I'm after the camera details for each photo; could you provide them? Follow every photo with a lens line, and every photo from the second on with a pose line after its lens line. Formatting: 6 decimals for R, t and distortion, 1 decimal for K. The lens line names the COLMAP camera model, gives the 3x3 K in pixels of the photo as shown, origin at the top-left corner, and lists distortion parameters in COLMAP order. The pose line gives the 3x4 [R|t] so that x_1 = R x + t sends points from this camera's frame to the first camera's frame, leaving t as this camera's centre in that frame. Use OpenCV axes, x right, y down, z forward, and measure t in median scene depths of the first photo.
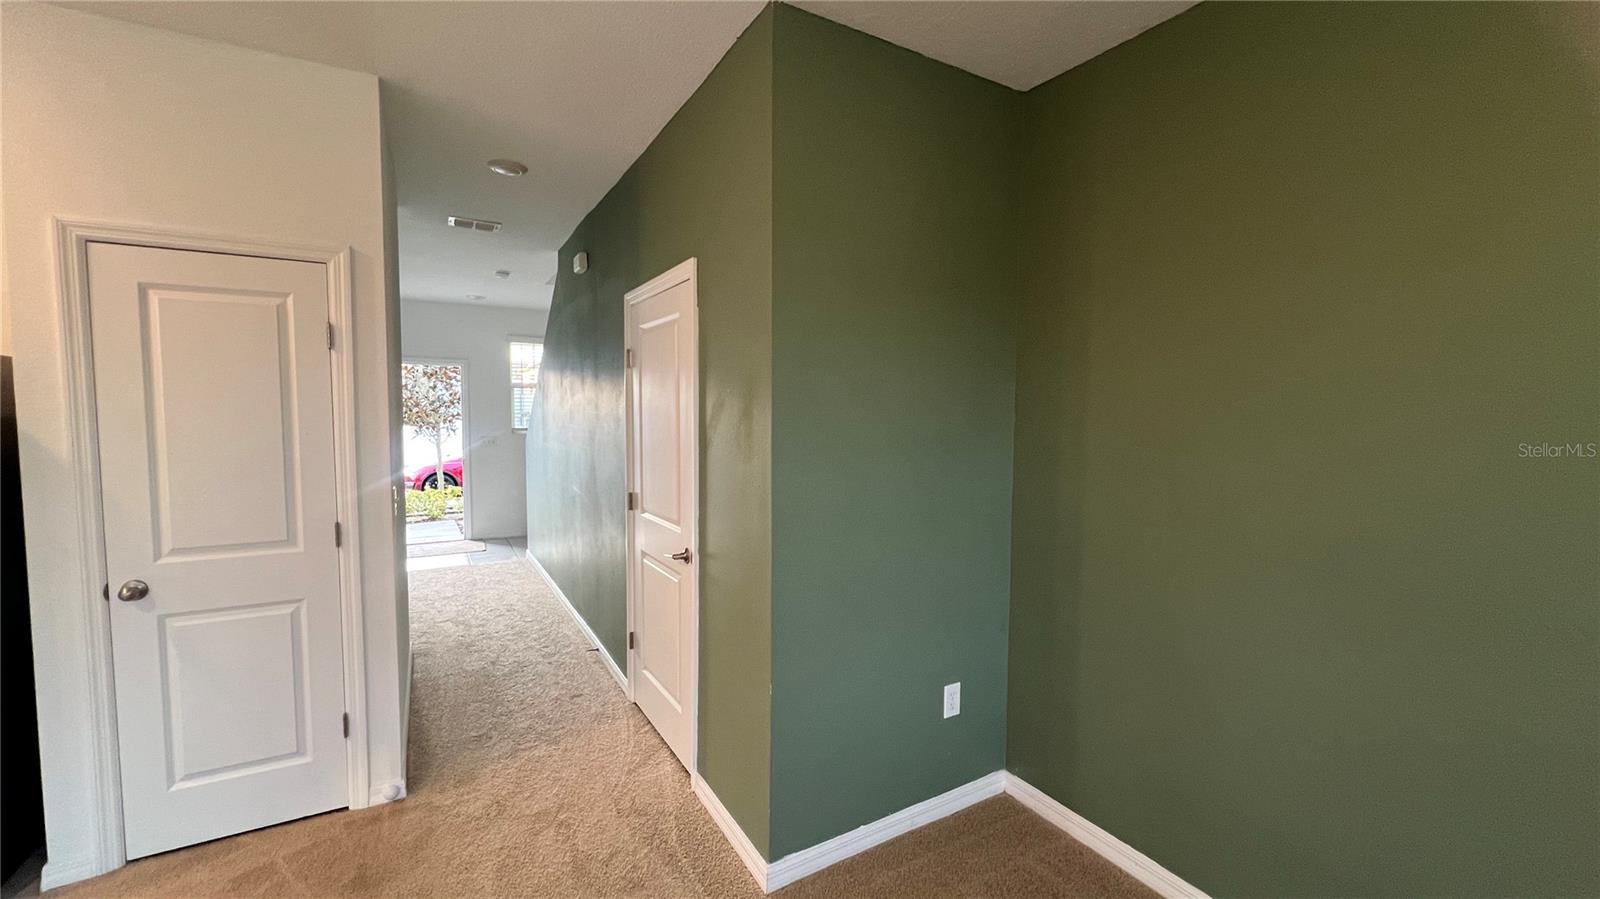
lens RADIAL K [[642.1, 0, 802.4], [0, 642.1, 448.1], [0, 0, 1]] dist [-0.000467, 0.000512]
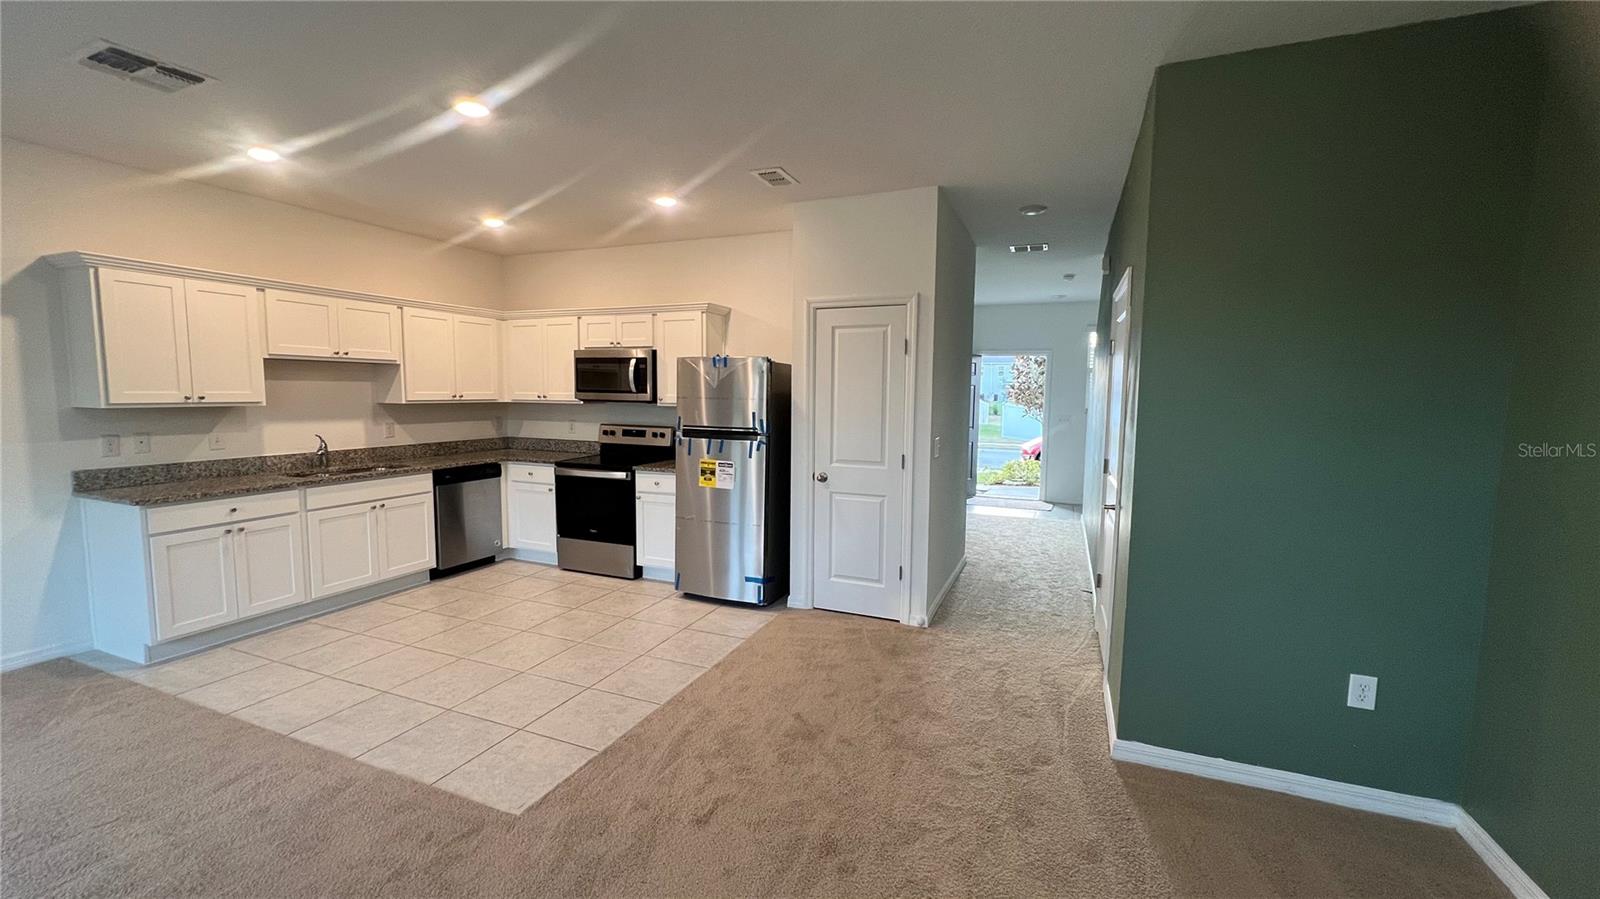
lens RADIAL K [[642.1, 0, 797.1], [0, 642.1, 448.6], [0, 0, 1]] dist [-0.000467, 0.000512]
pose [[0.600038, 0.073675, -0.796572, 0.452675], [-0.053904, 0.997211, 0.051627, 0.024247], [0.798153, 0.011960, 0.602336, -0.253139]]
